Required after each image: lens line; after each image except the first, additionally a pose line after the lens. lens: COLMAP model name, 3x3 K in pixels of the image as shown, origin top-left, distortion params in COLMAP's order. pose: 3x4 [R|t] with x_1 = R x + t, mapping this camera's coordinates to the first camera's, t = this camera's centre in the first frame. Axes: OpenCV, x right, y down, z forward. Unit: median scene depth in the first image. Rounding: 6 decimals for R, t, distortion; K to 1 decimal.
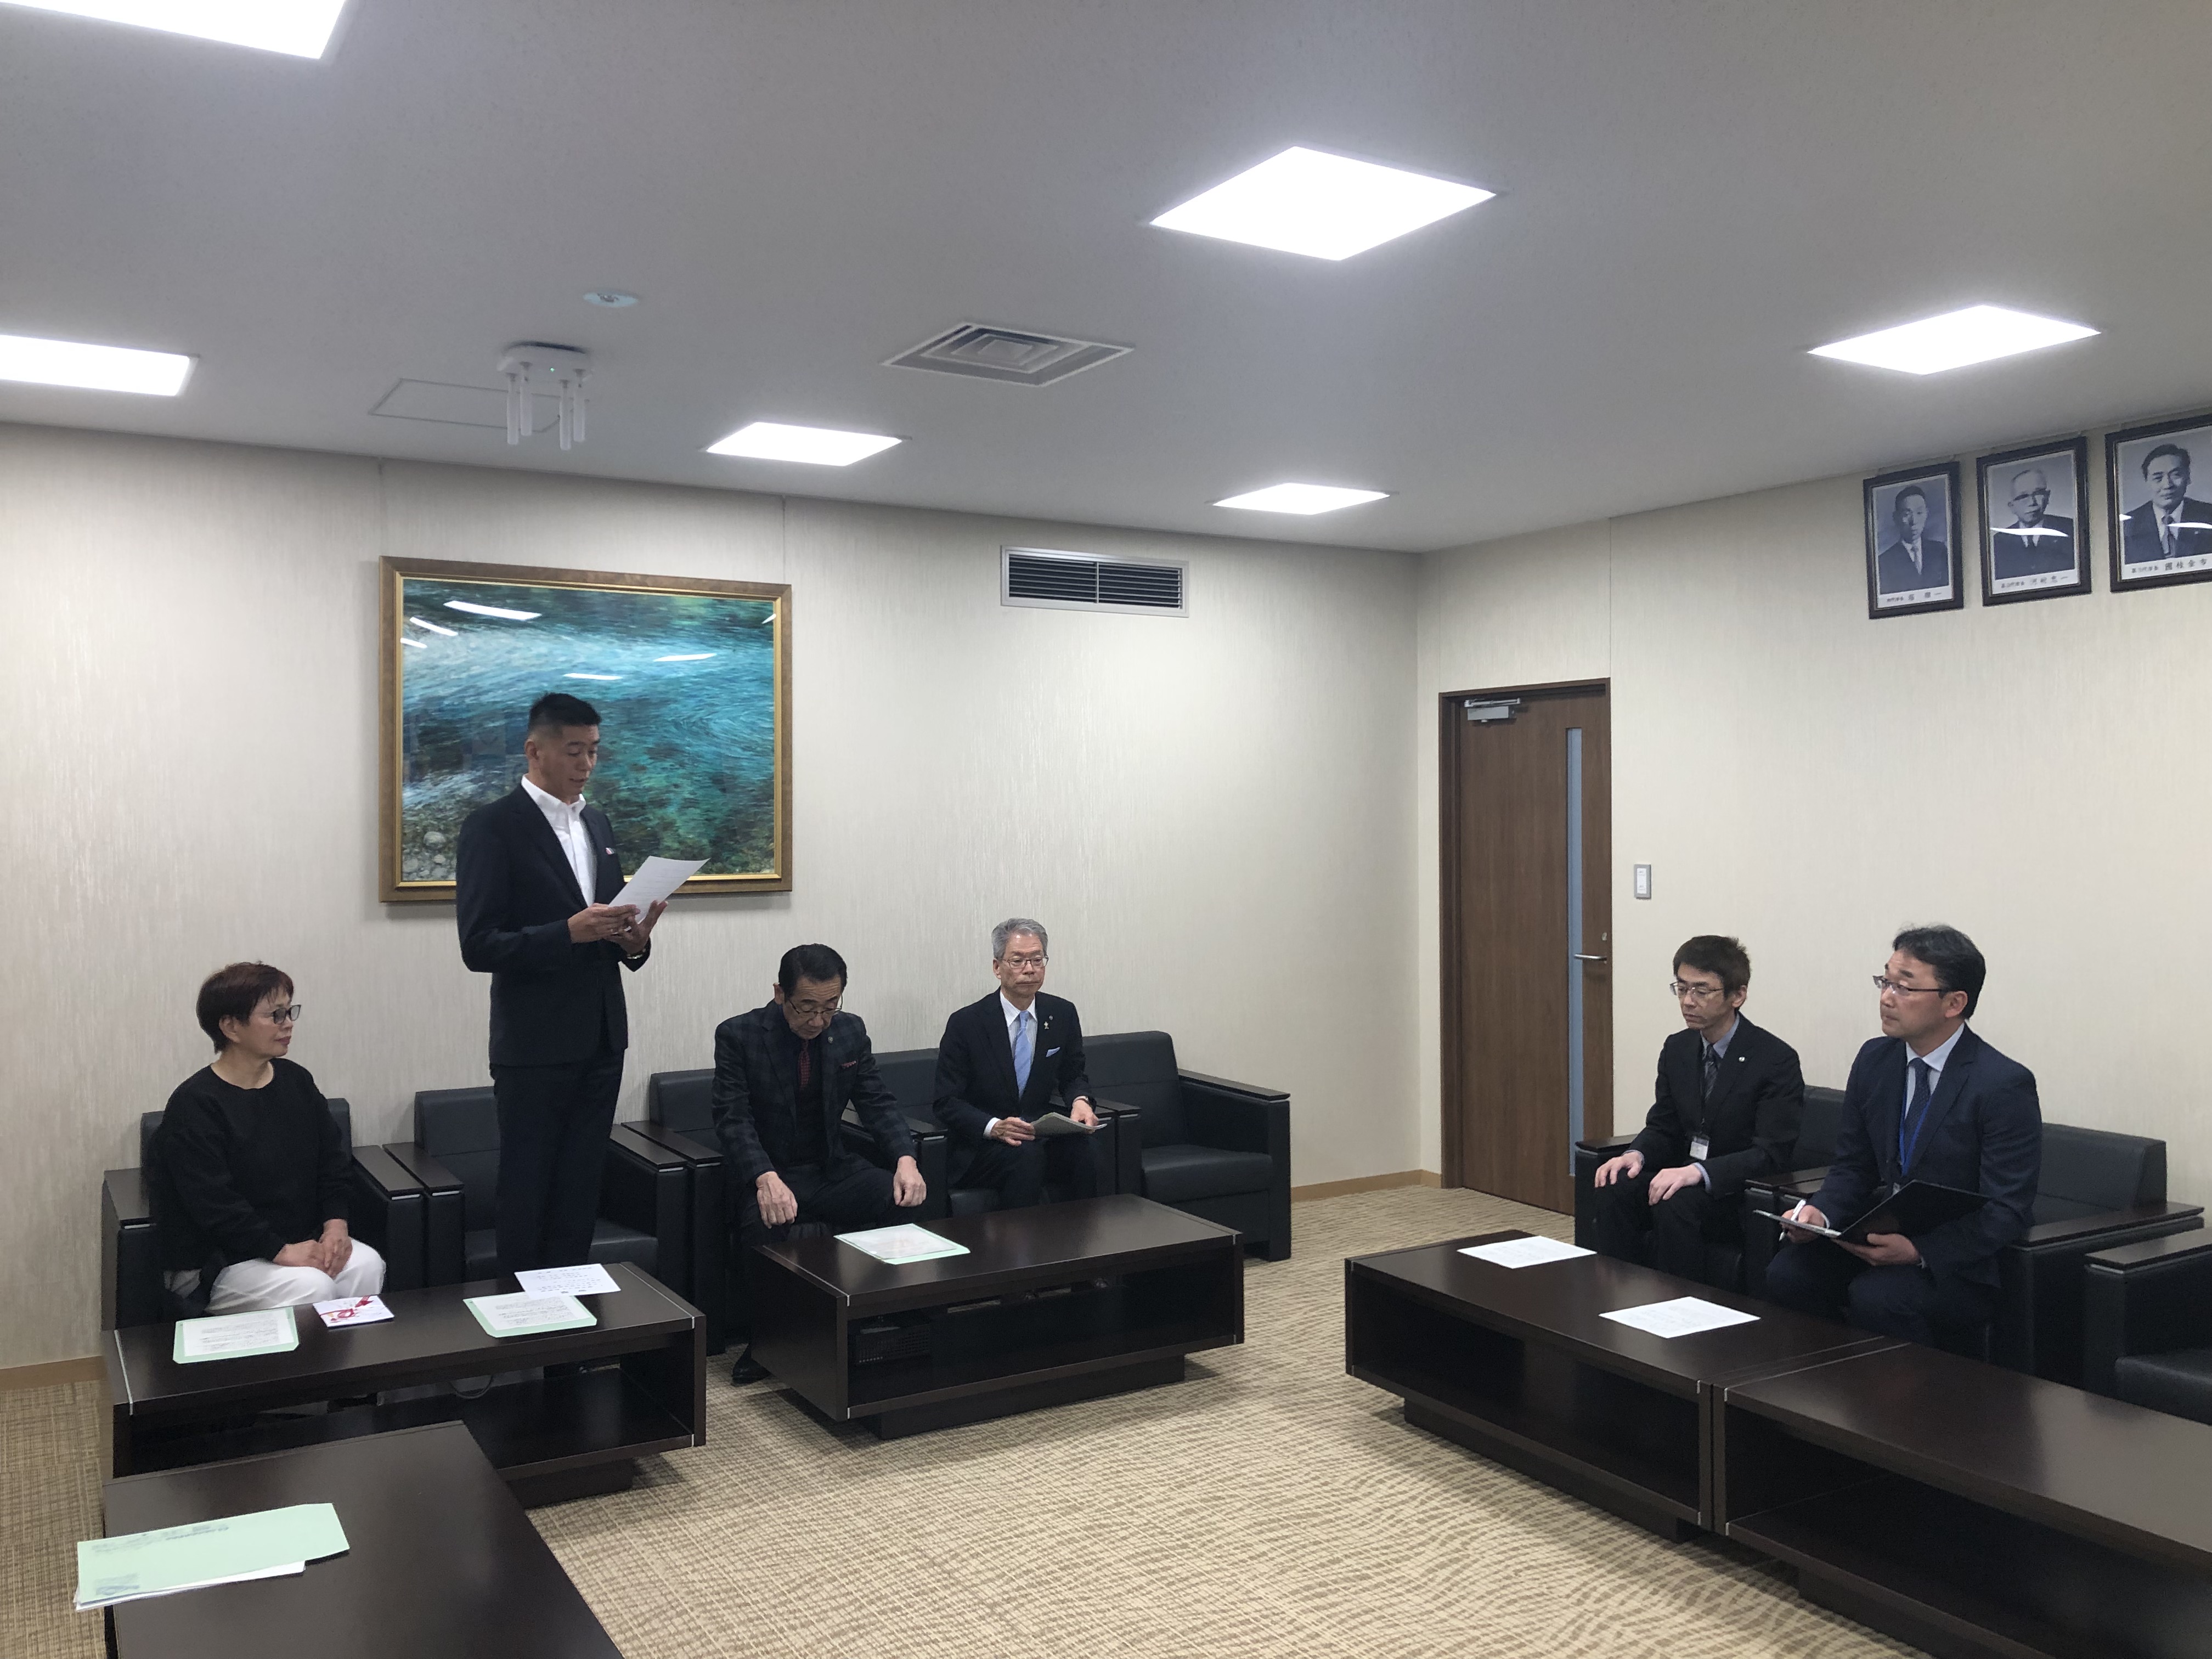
lens RADIAL K [[1758.5, 0, 1120.6], [0, 1758.5, 831.2], [0, 0, 1]] dist [0.042842, -0.048442]
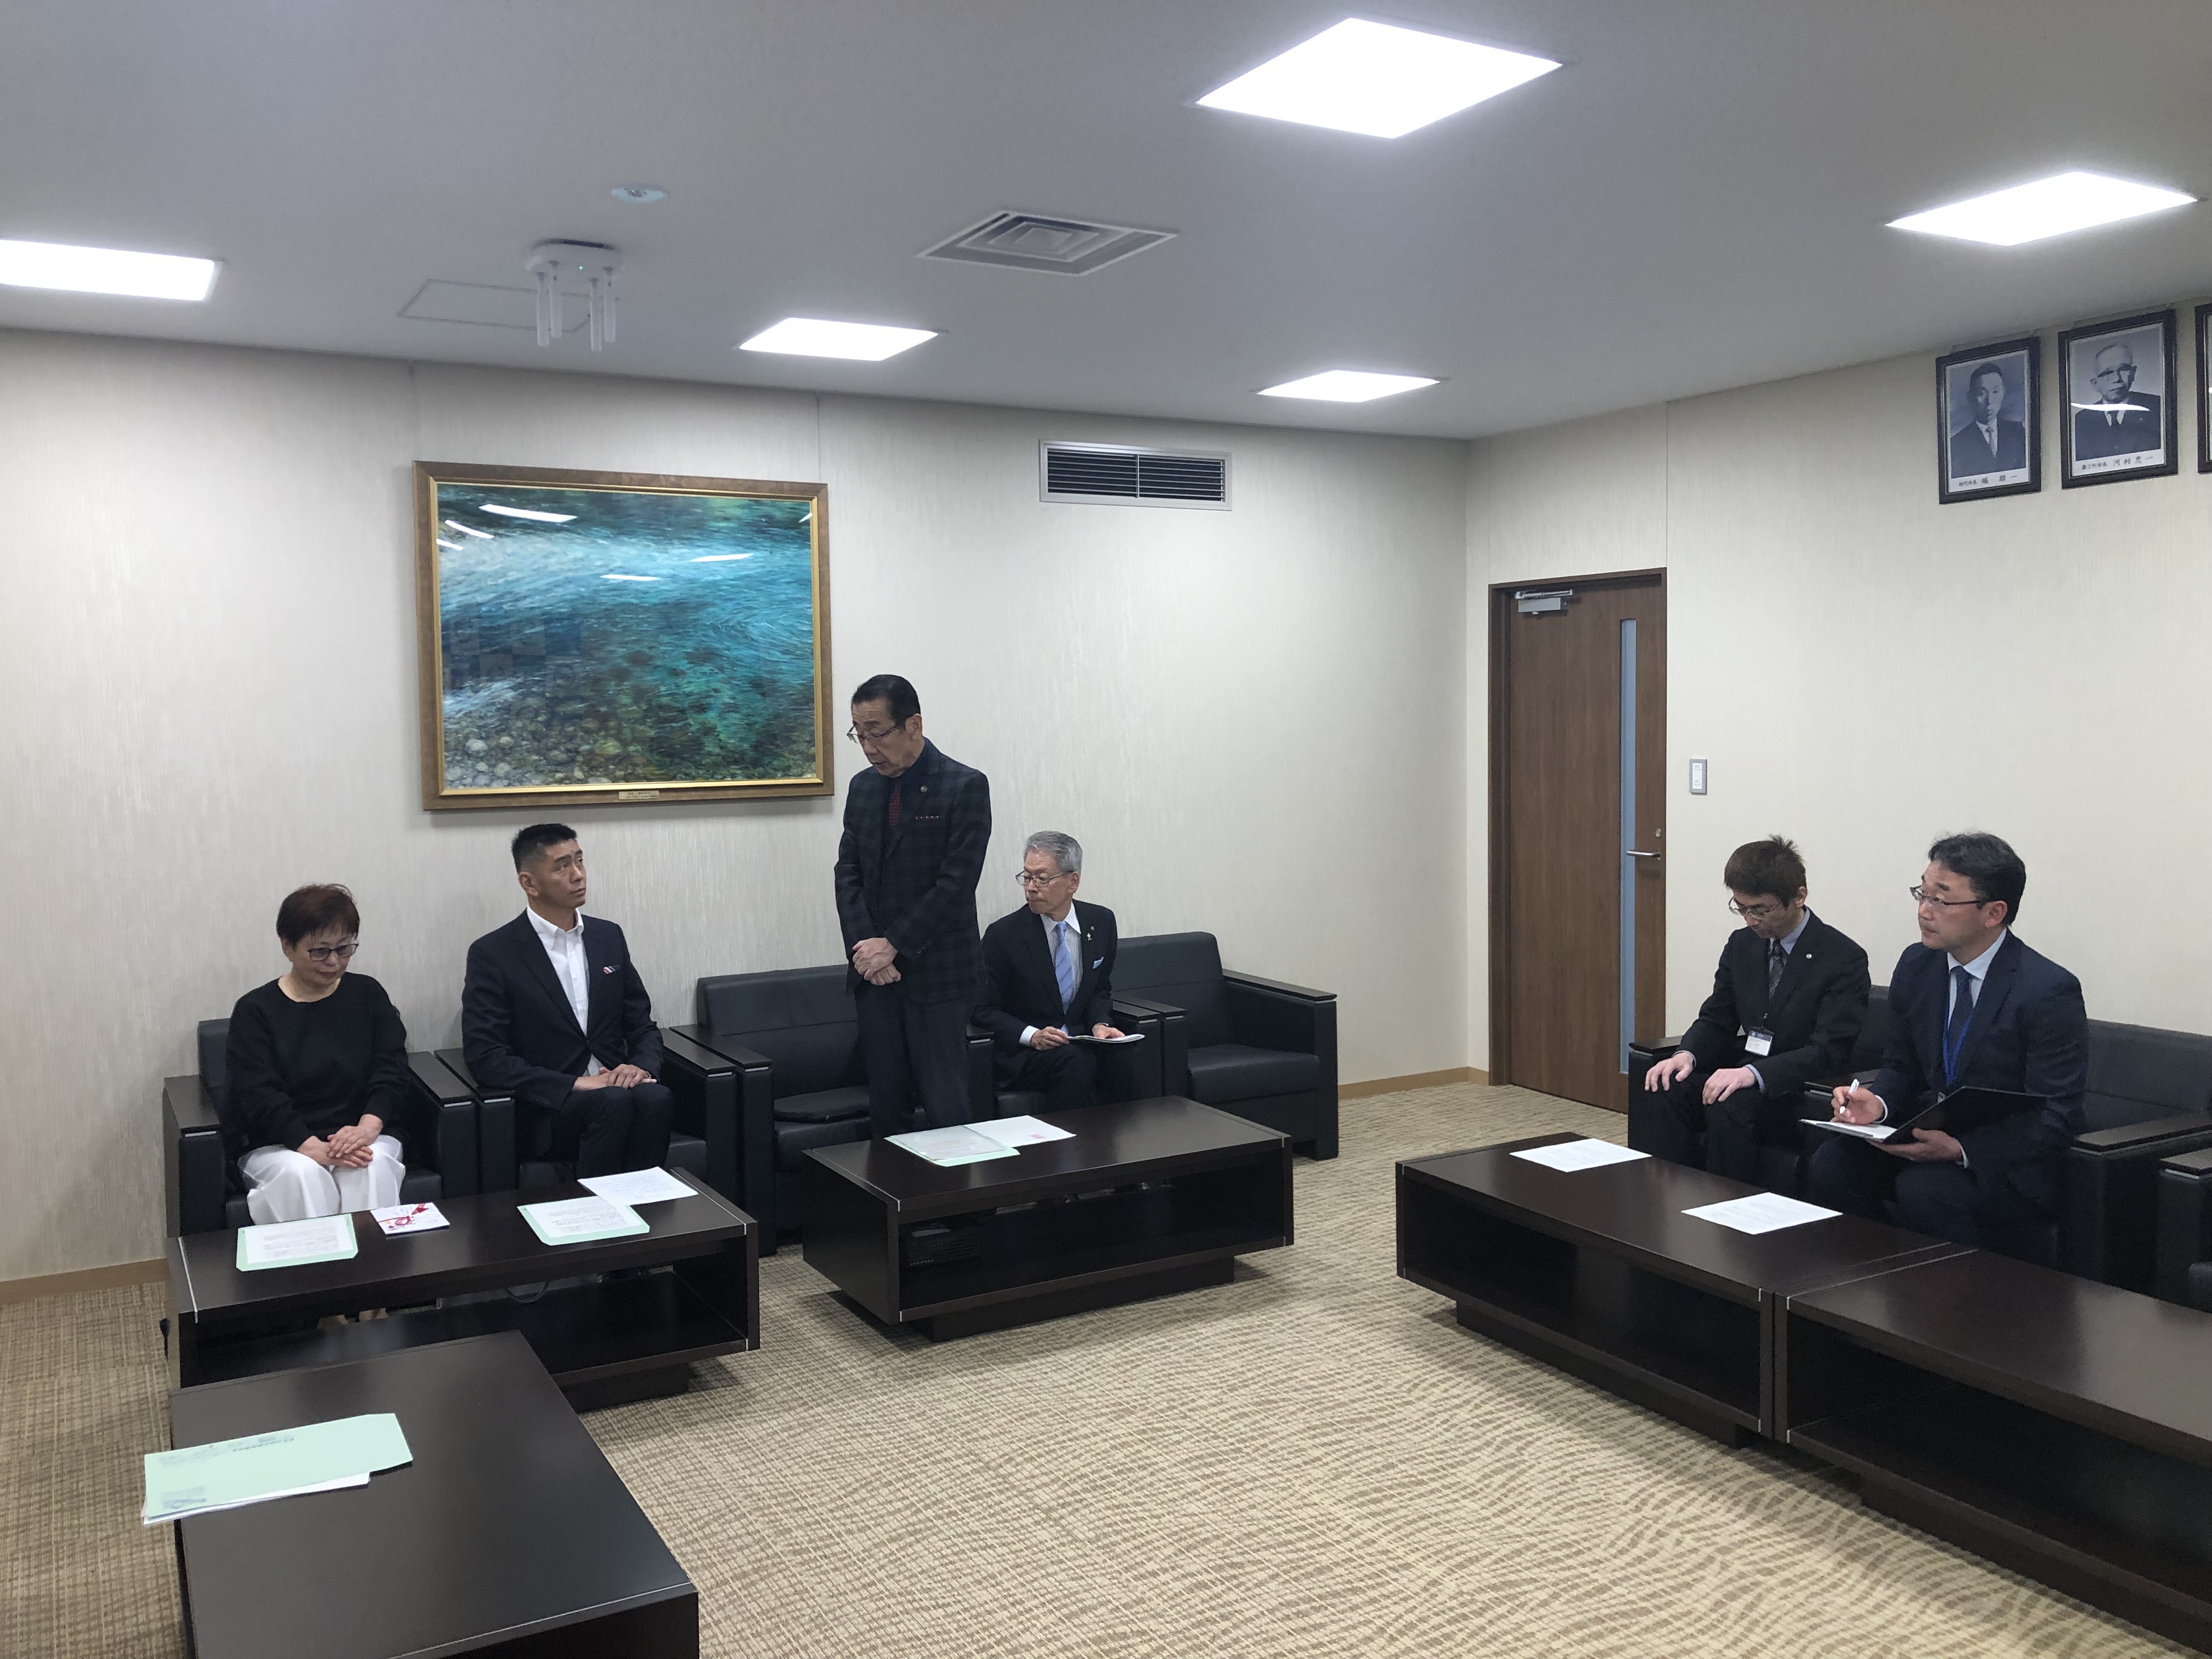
lens RADIAL K [[1758.5, 0, 1107.6], [0, 1758.5, 815.1], [0, 0, 1]] dist [0.042842, -0.048442]
pose [[0.999539, -0.008676, -0.029087, -0.004087], [0.010201, 0.998558, 0.052697, -0.006139], [0.028588, -0.052970, 0.998187, 0.014619]]
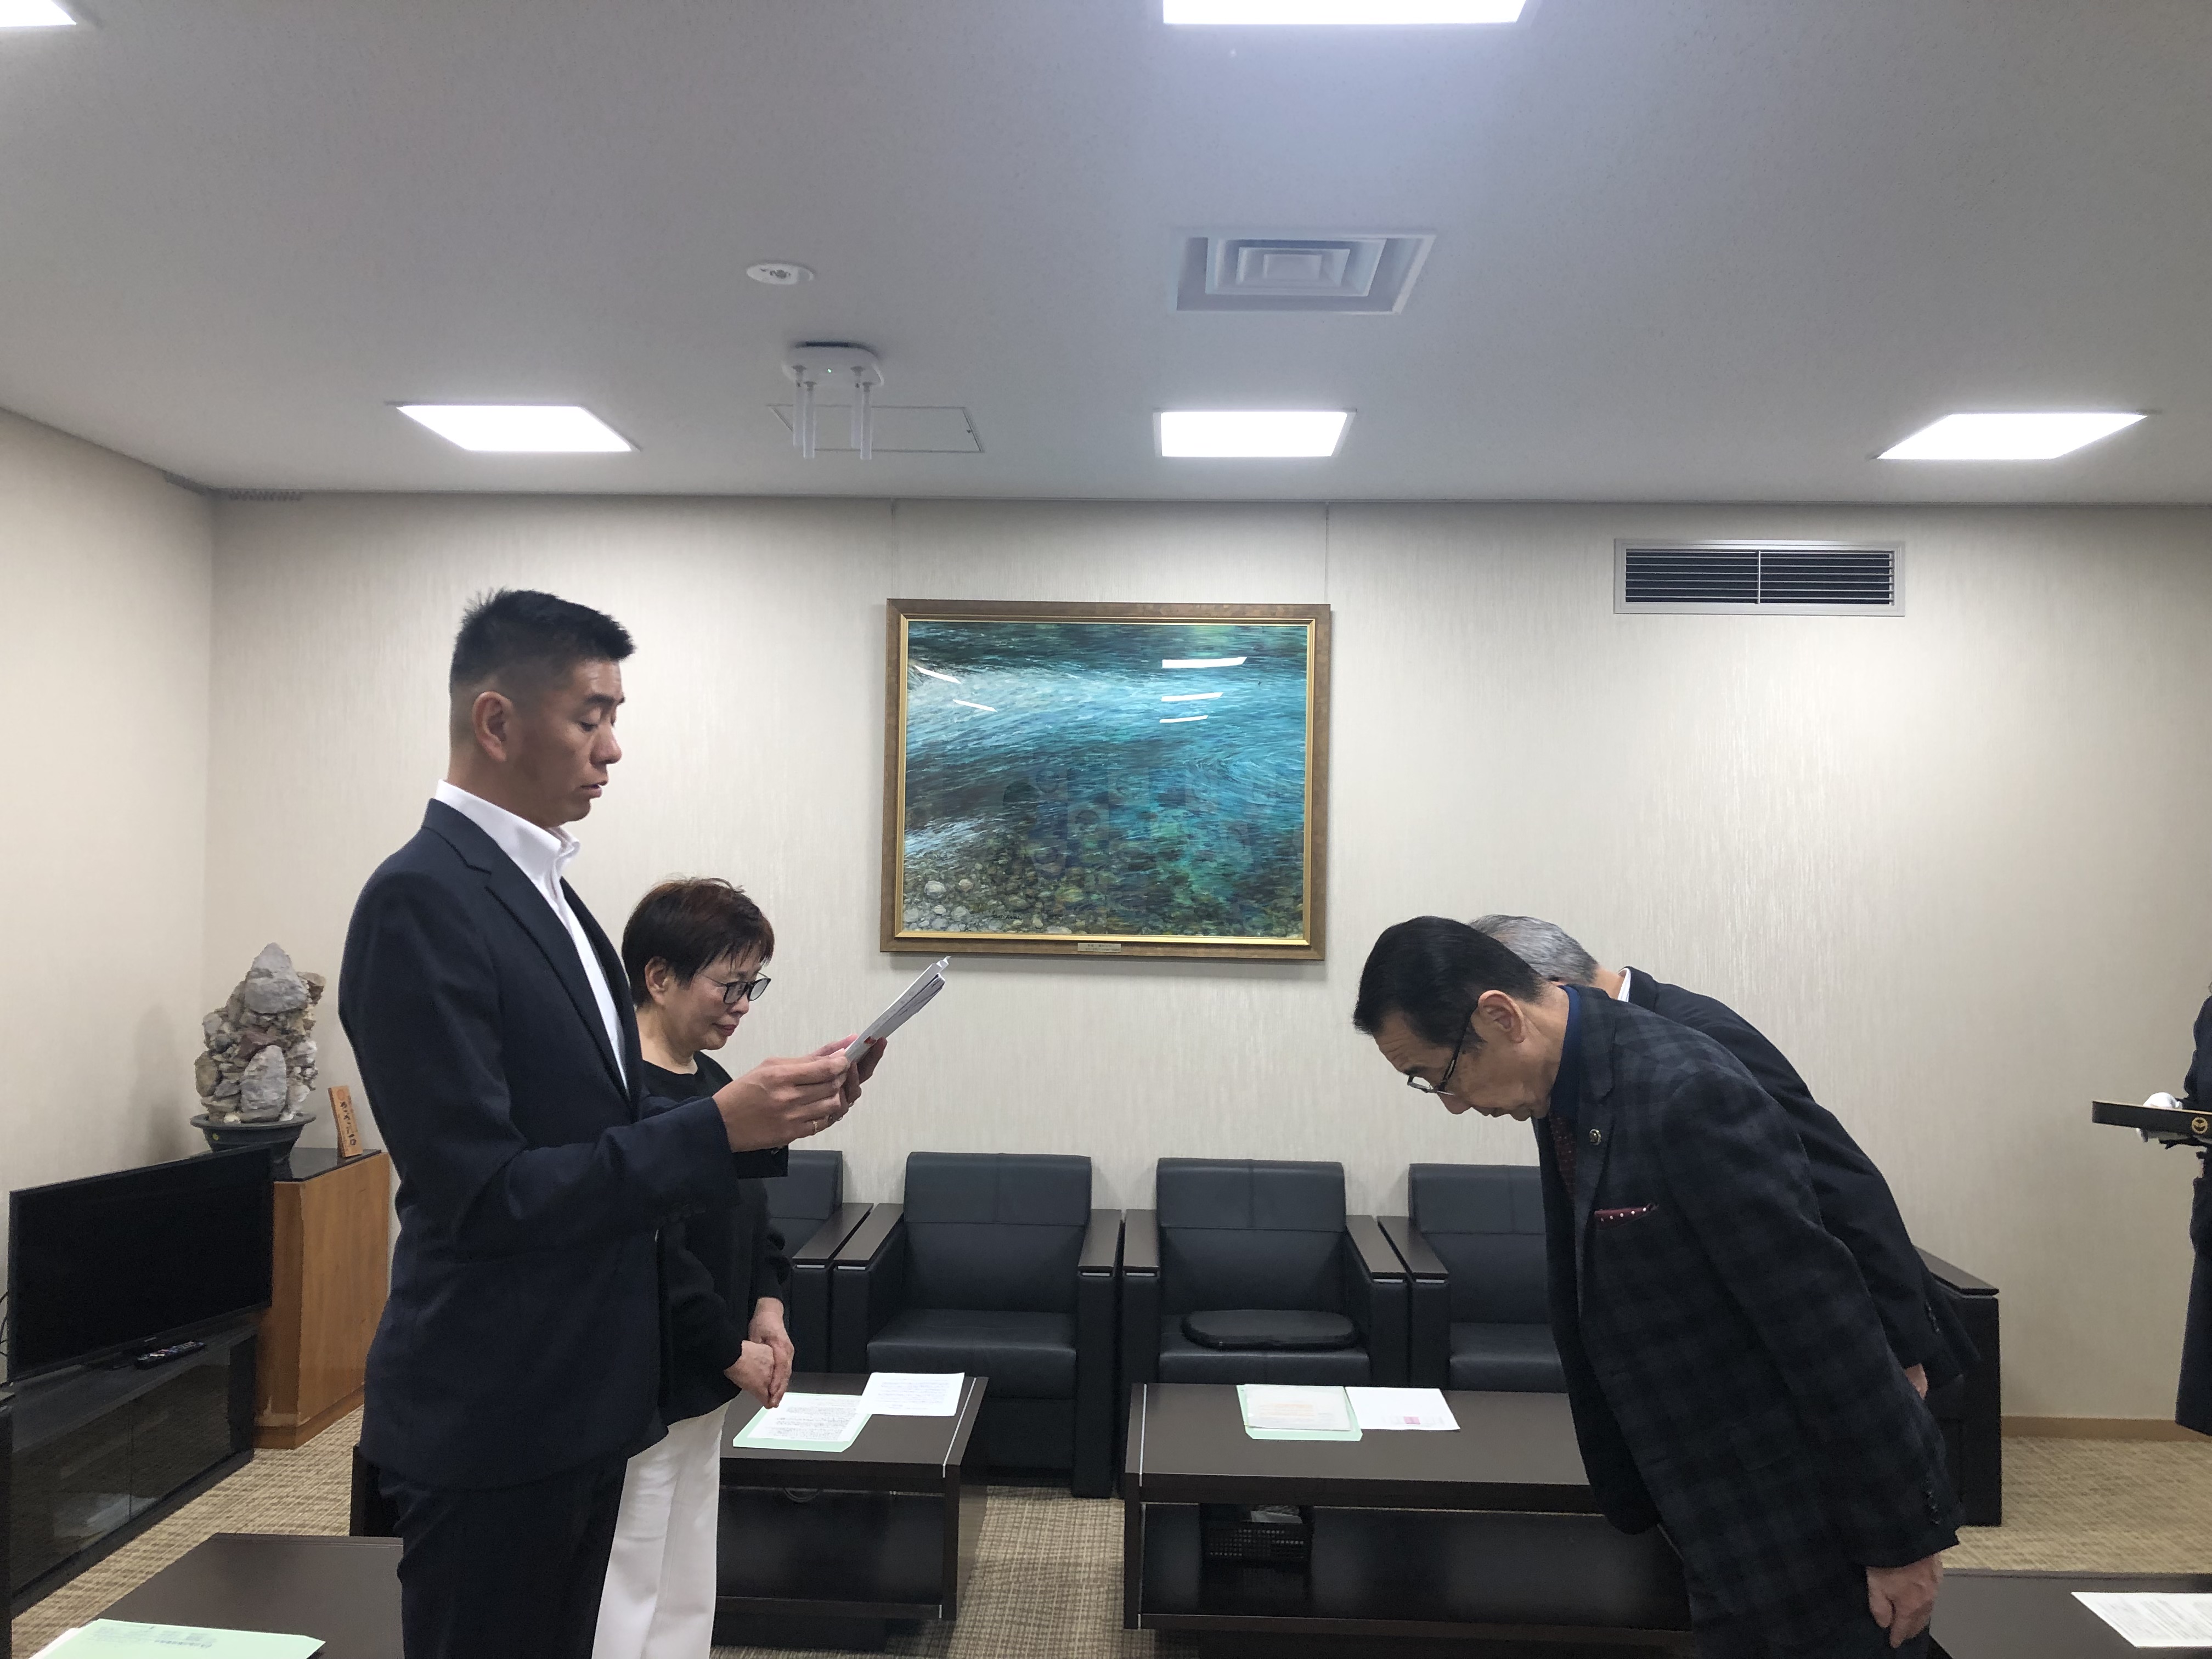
lens RADIAL K [[1758.5, 0, 1097.6], [0, 1758.5, 839.8], [0, 0, 1]] dist [0.042842, -0.048442]
pose [[0.838942, 0.012228, -0.544083, 0.207899], [-0.023820, 0.999615, -0.014262, -0.010922], [0.543699, 0.024925, 0.838910, 0.243443]]
